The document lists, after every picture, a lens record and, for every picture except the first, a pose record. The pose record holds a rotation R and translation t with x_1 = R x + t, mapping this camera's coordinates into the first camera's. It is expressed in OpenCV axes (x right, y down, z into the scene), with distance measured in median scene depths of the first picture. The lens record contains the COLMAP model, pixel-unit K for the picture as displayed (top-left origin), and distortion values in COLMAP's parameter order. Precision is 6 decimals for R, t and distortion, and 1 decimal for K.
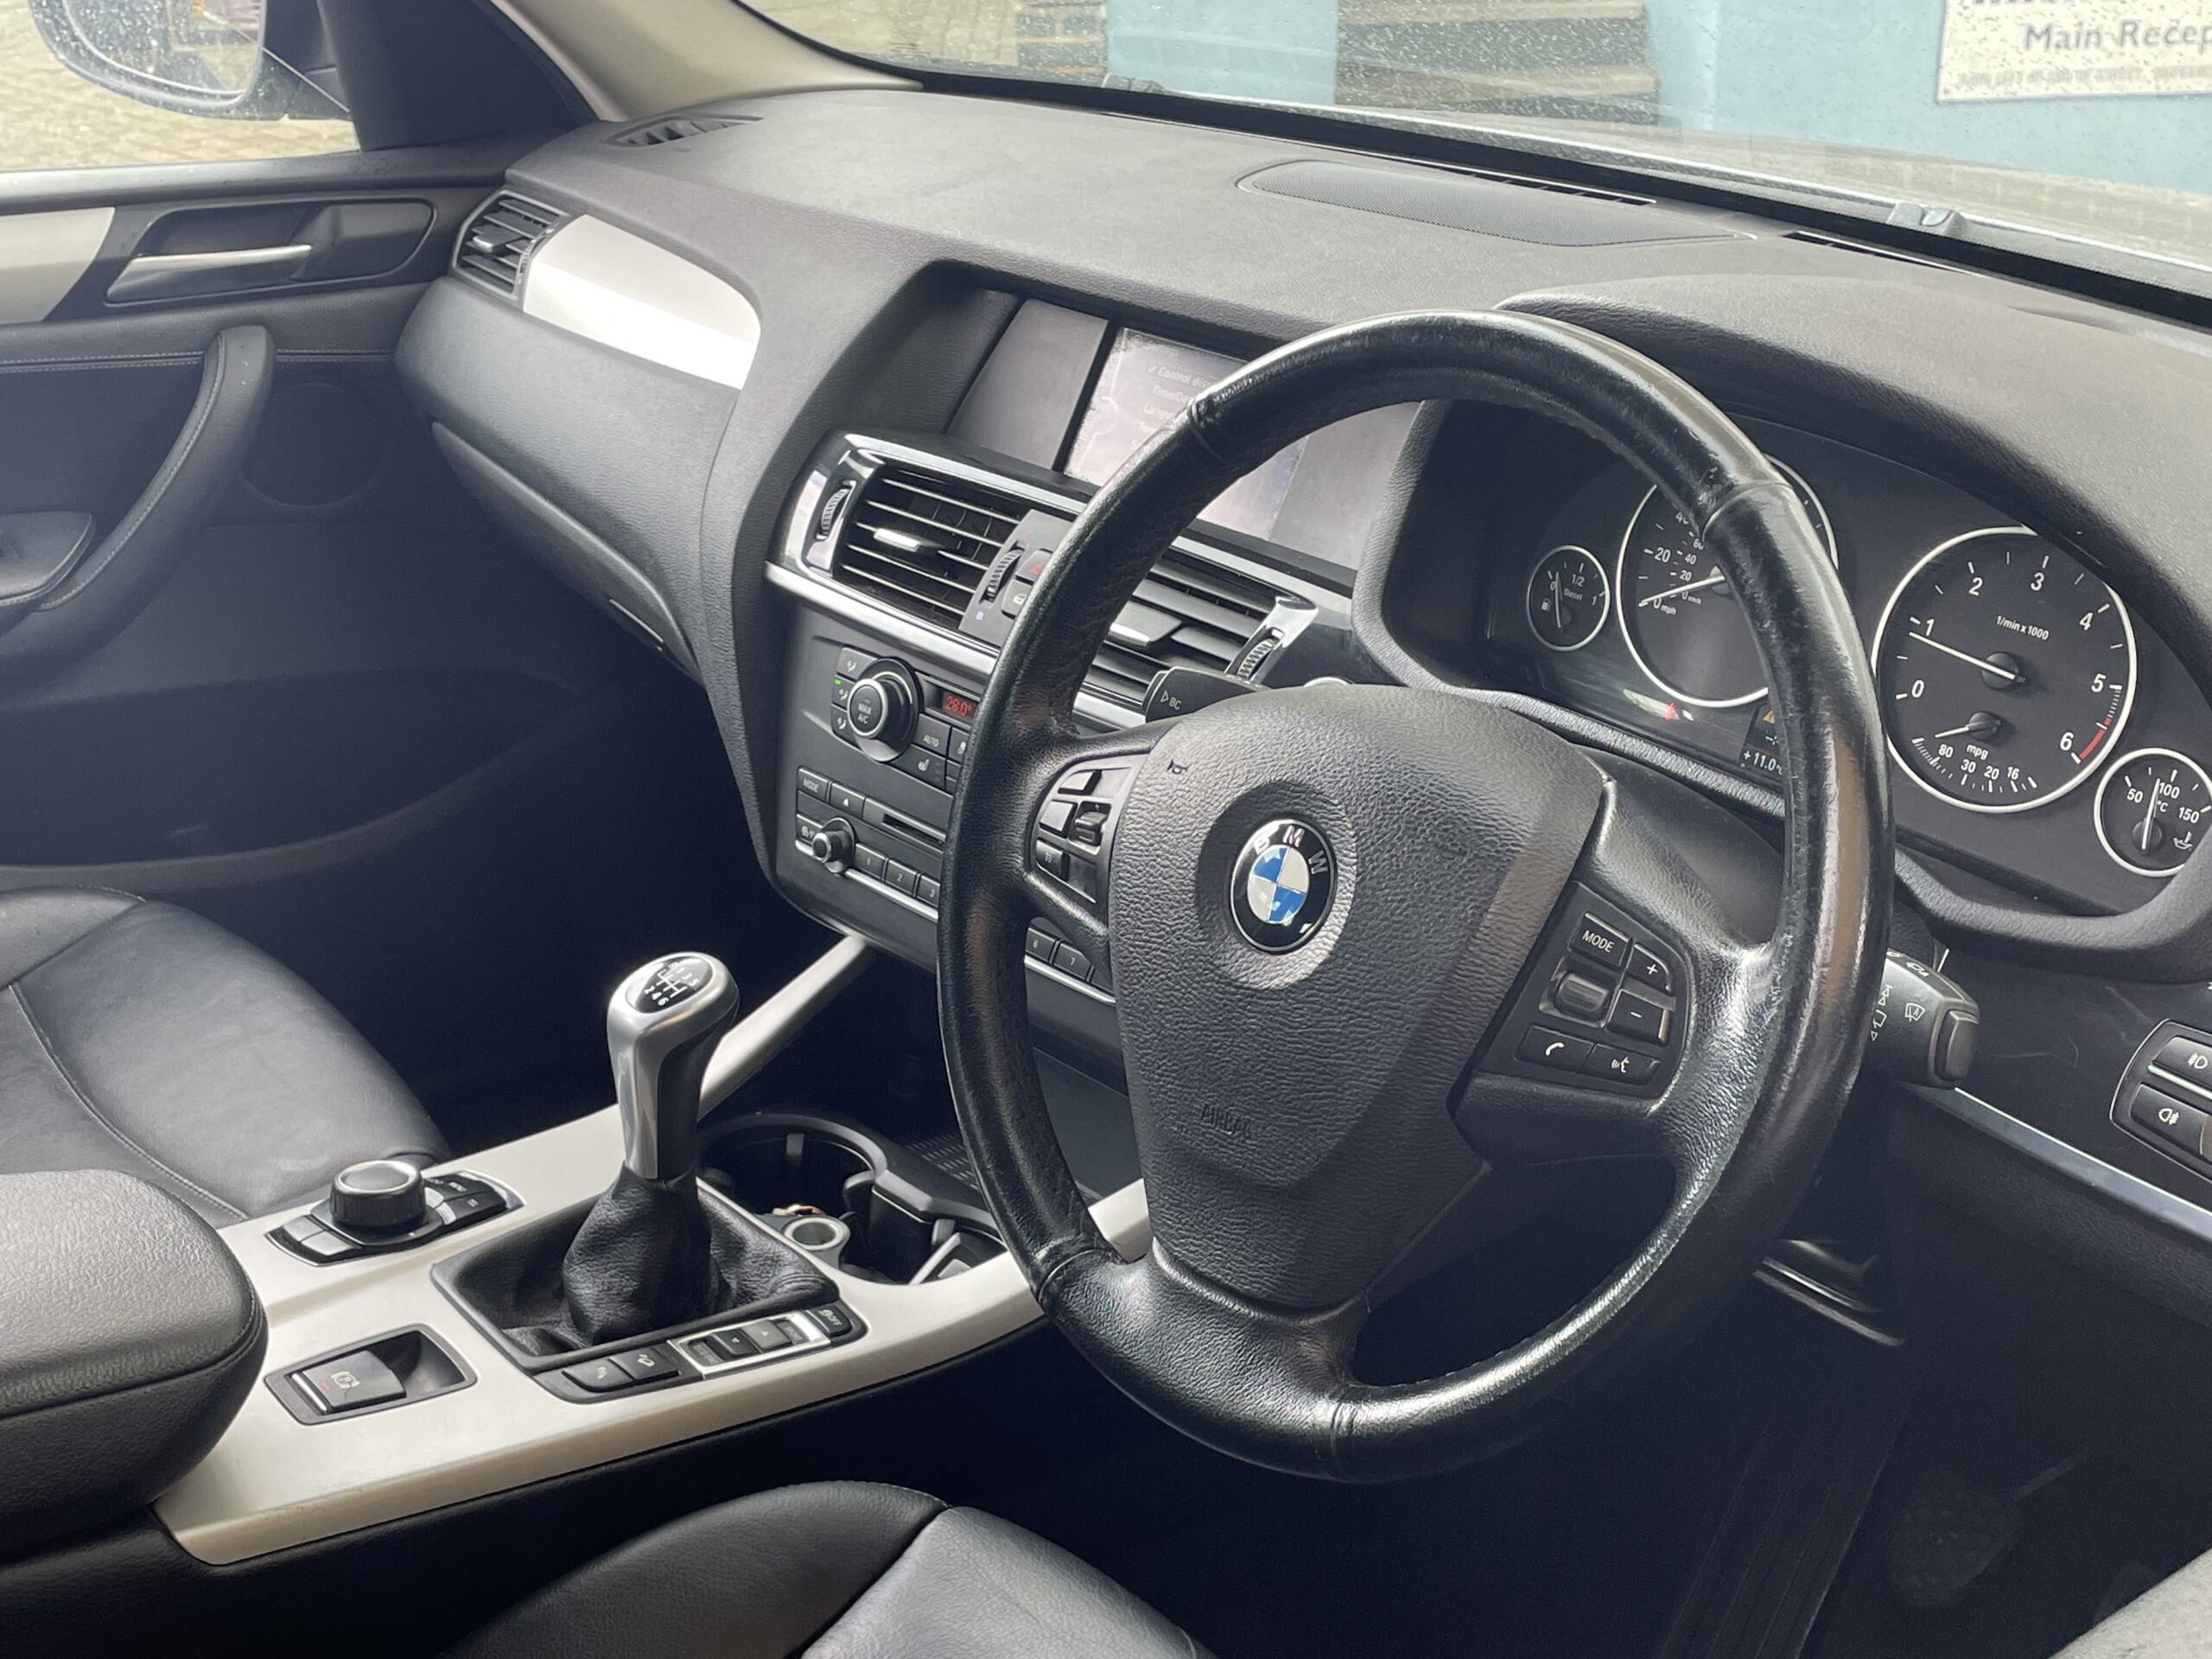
lens RADIAL K [[2687.7, 0, 1106.0], [0, 2687.7, 829.5], [0, 0, 1]] dist [0.016270, -0.014067]
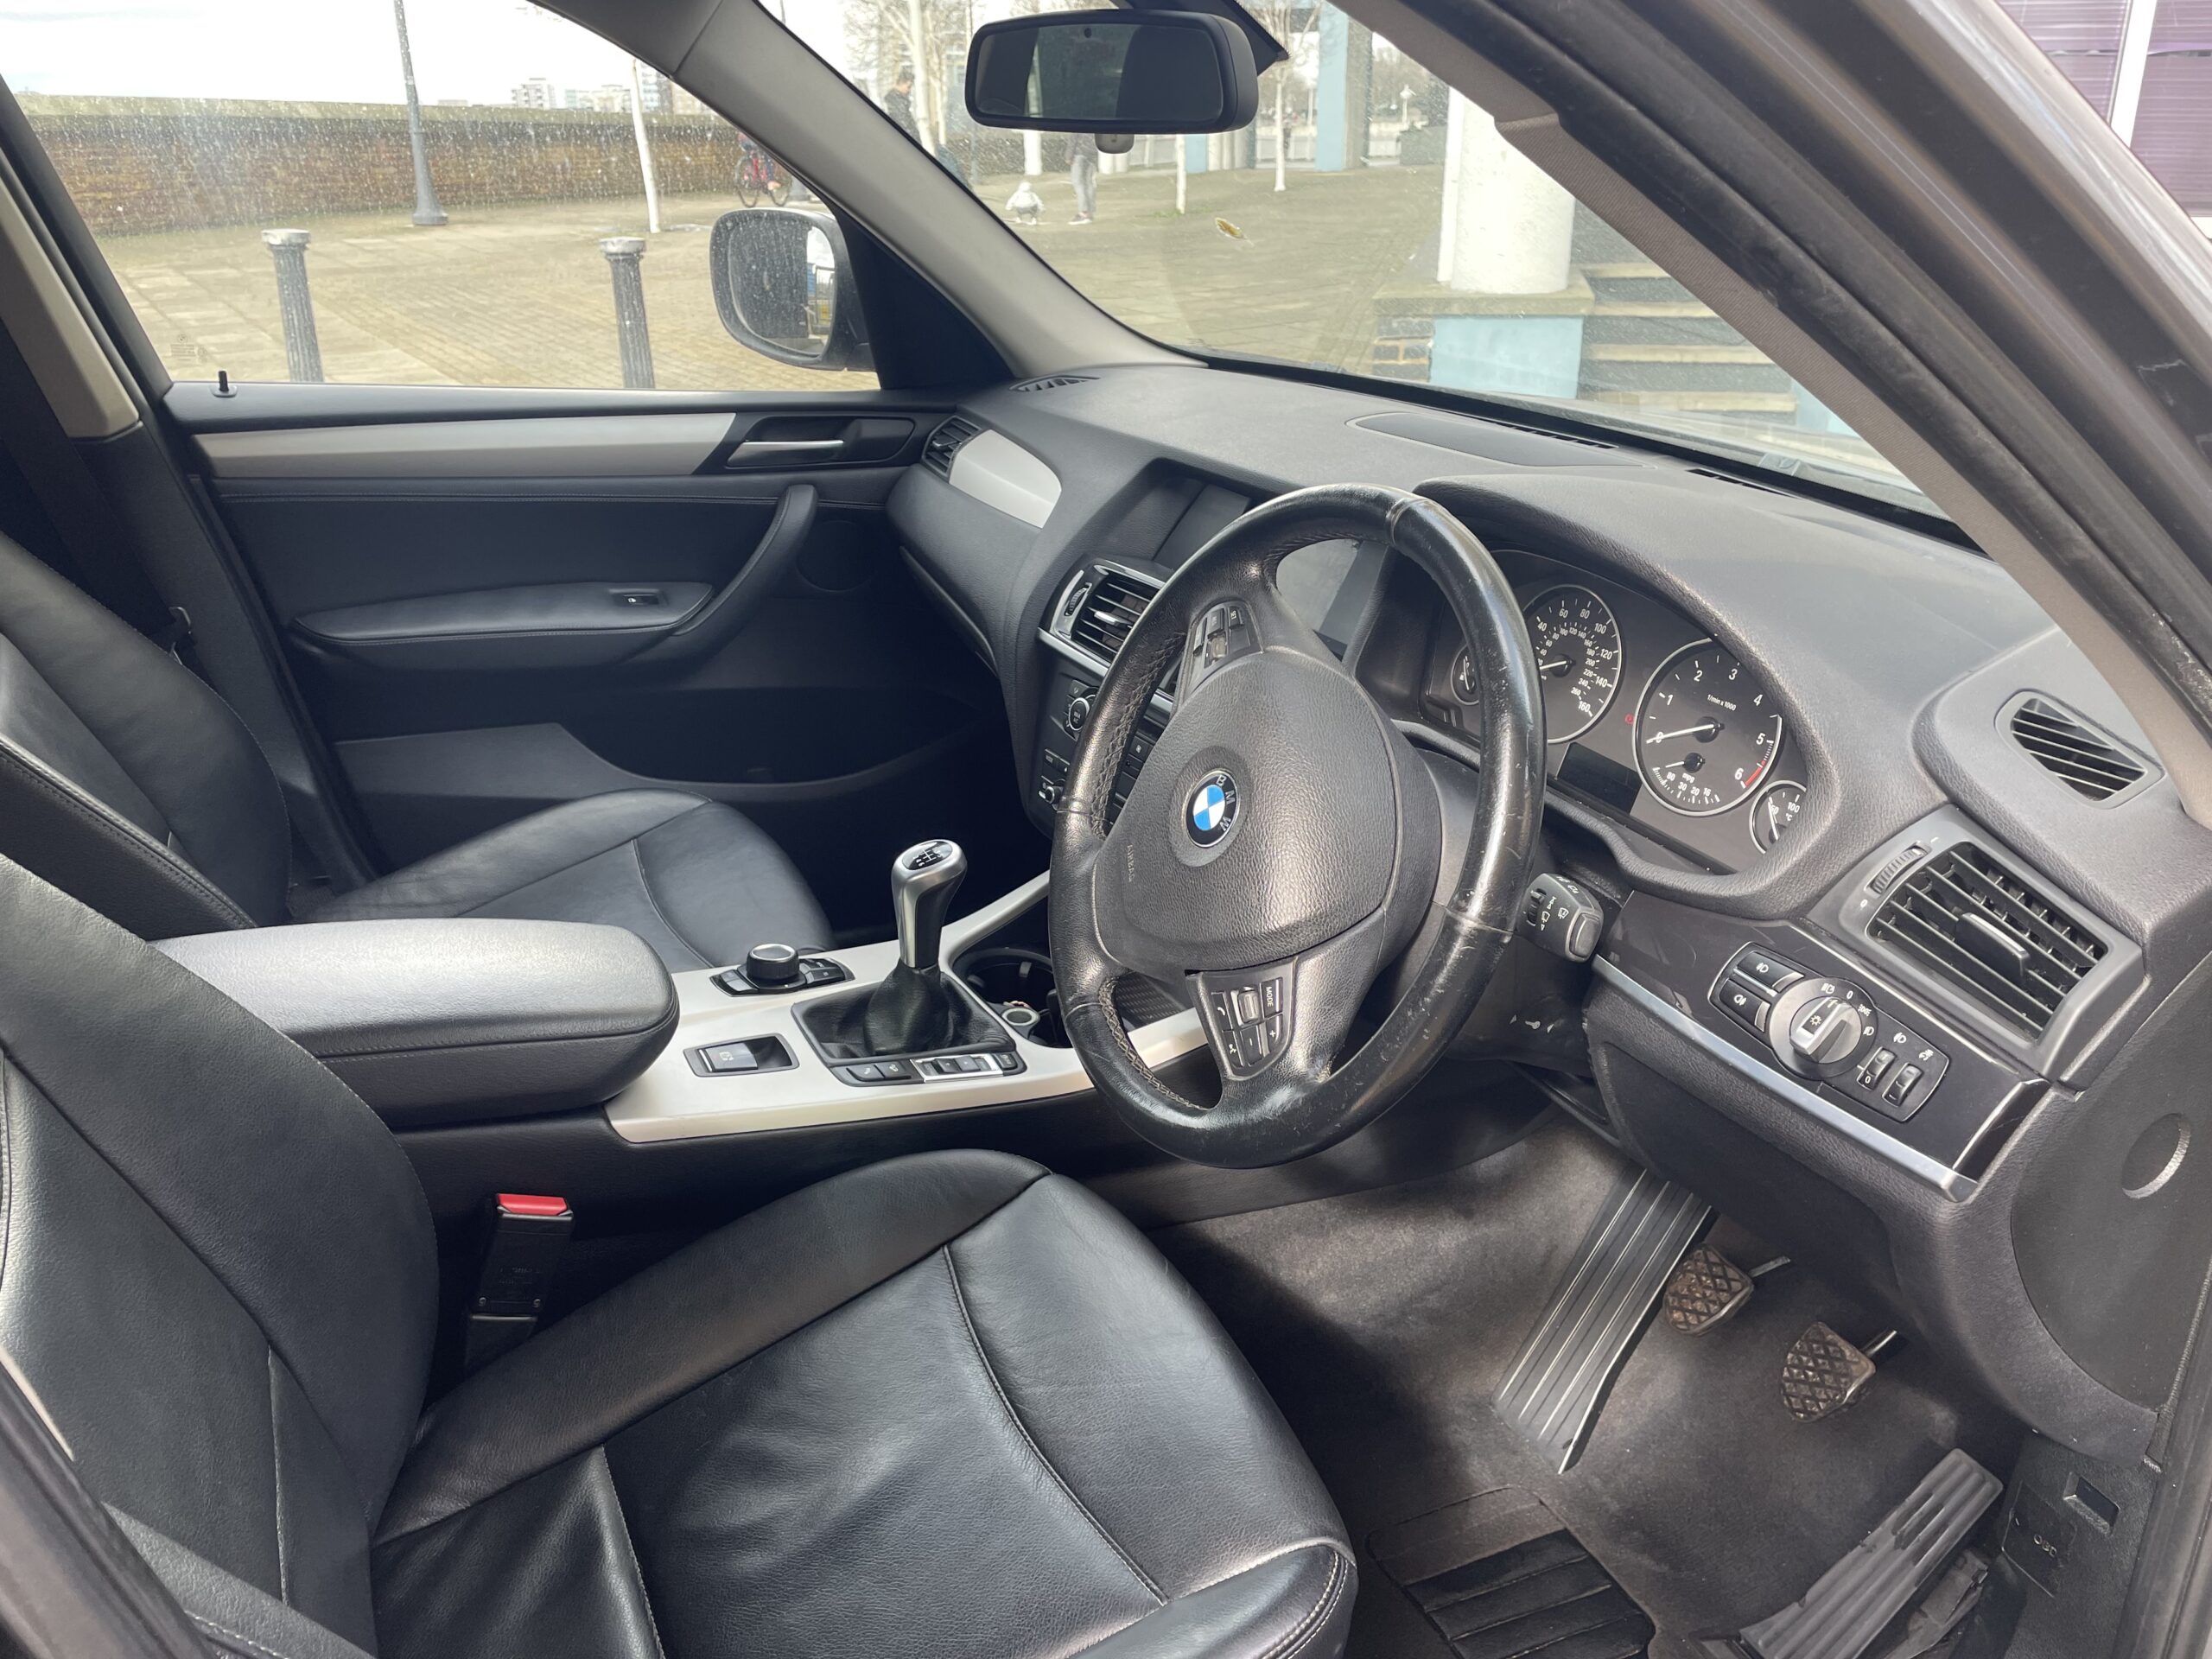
lens RADIAL K [[1656.2, 0, 1106.0], [0, 1656.2, 829.5], [0, 0, 1]] dist [0.027865, -0.001842]
pose [[0.976760, 0.092766, -0.193220, 0.134218], [-0.095151, 0.995458, -0.003078, 0.028443], [0.192057, 0.021391, 0.981151, -0.028088]]
